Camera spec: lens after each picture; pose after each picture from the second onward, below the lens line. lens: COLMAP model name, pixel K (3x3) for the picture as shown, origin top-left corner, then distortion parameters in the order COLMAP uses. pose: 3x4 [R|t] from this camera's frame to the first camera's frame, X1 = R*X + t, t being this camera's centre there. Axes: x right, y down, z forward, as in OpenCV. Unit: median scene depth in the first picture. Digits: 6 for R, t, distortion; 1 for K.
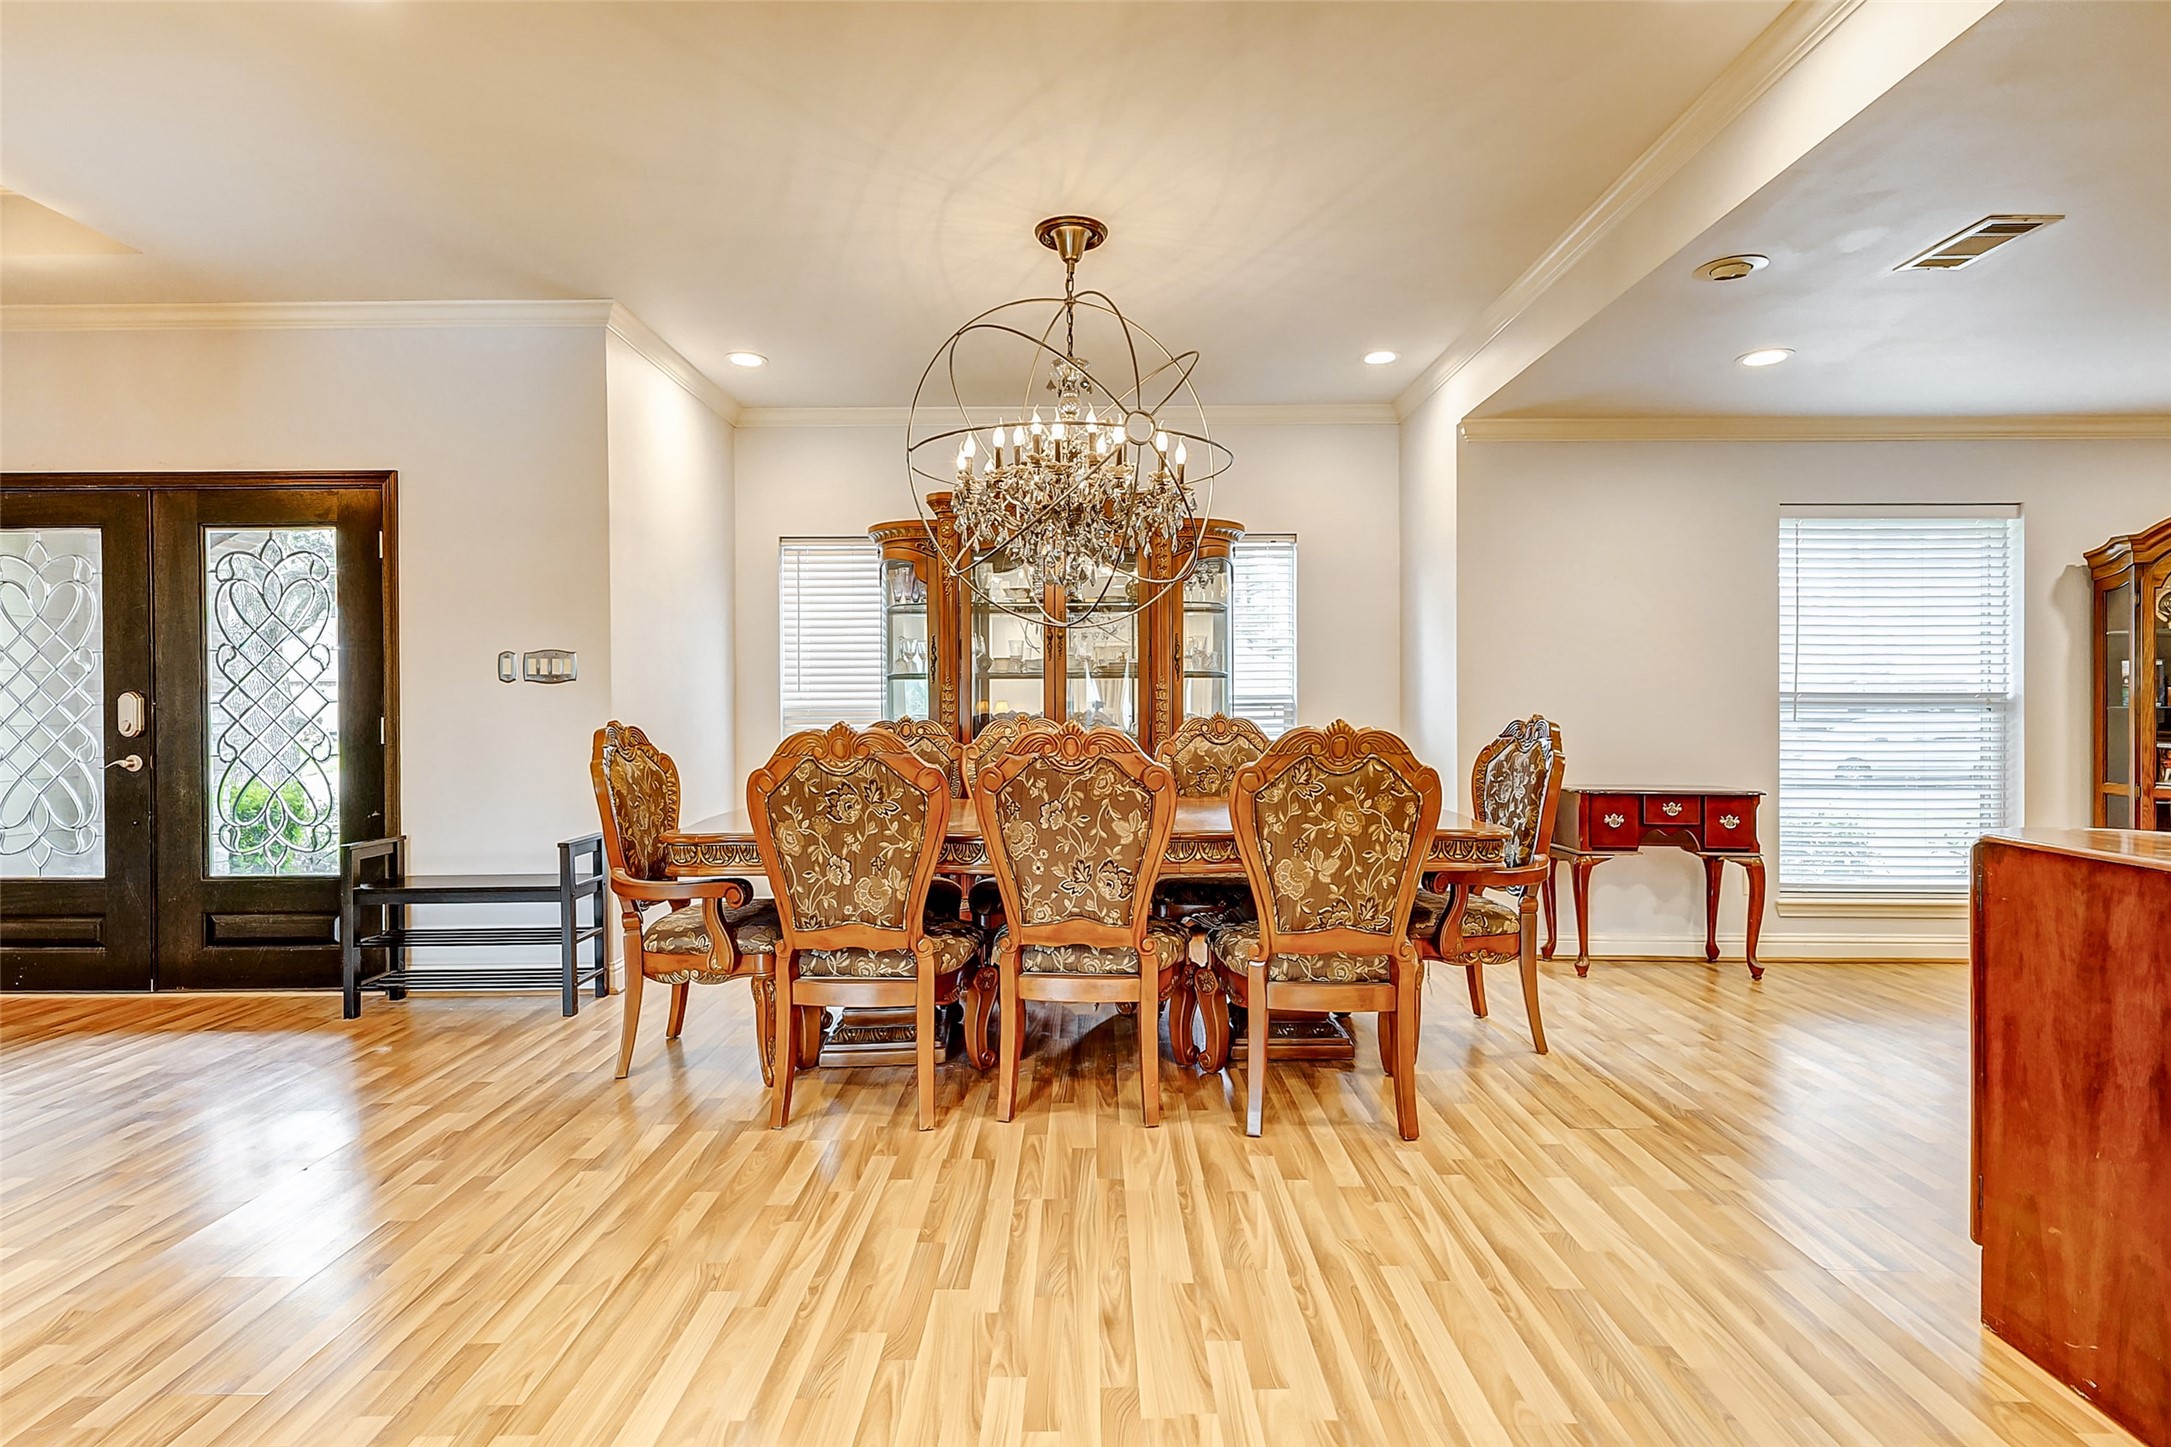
lens RADIAL K [[1107.4, 0, 1066.0], [0, 1107.4, 711.0], [0, 0, 1]] dist [0.001780, 0.000794]
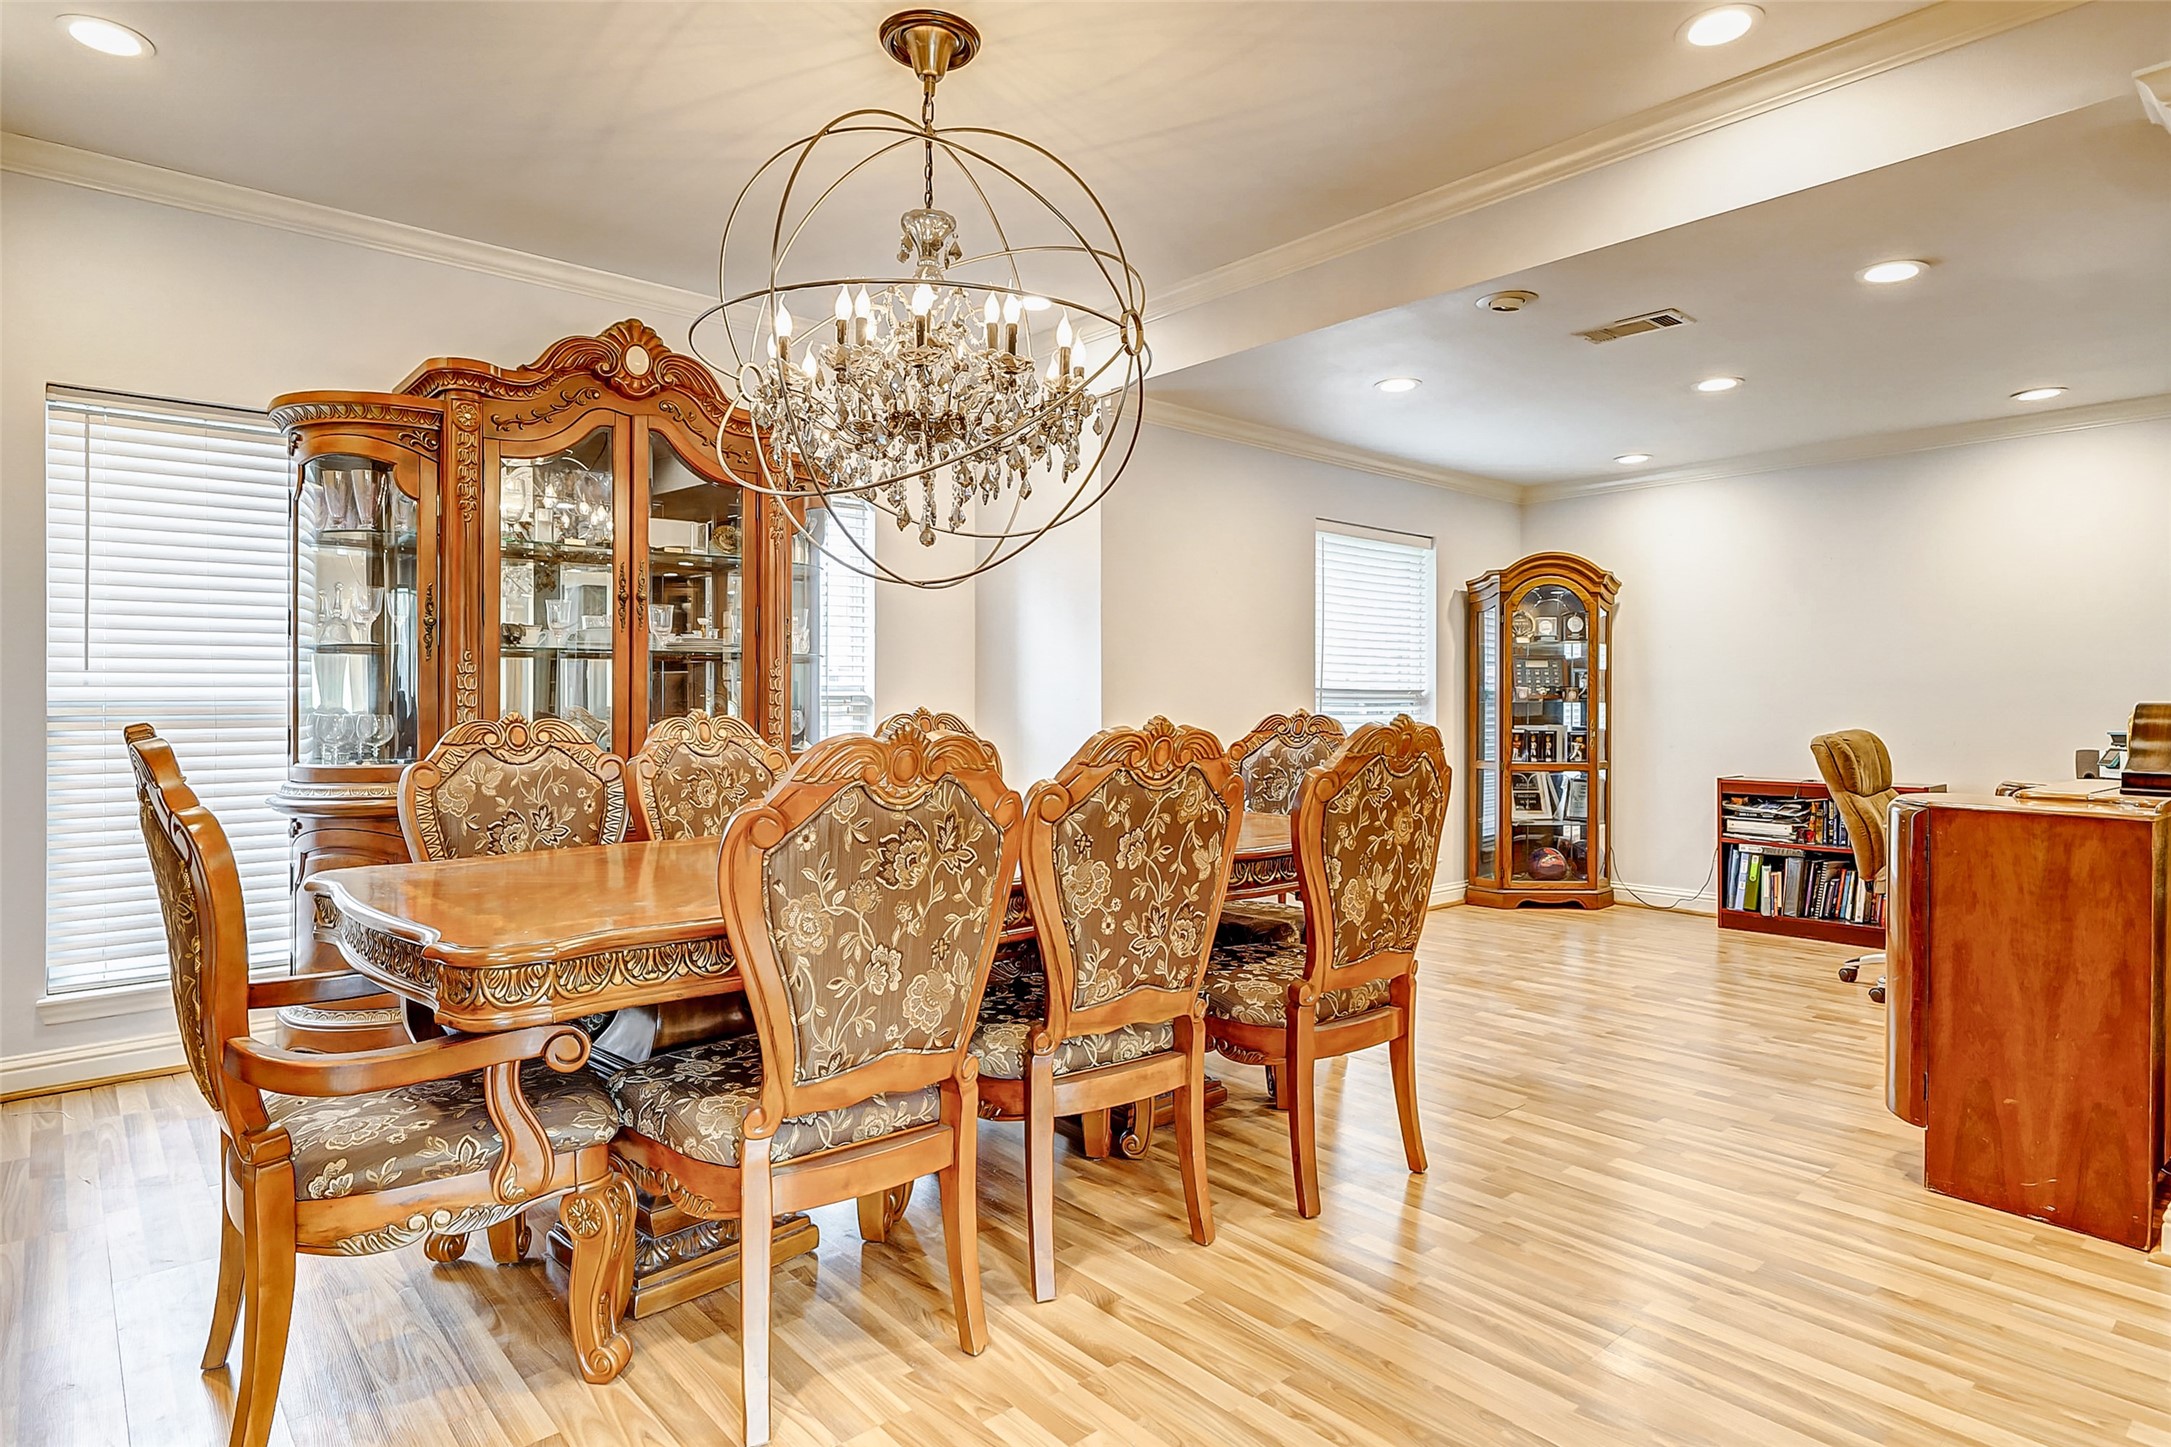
lens RADIAL K [[1221.2, 0, 1076.6], [0, 1221.2, 702.5], [0, 0, 1]] dist [-0.002564, -0.002511]
pose [[0.735878, 0.002538, 0.677109, -0.571579], [-0.000050, 0.999993, -0.003693, 0.002198], [-0.677114, 0.002684, 0.735873, 0.440495]]
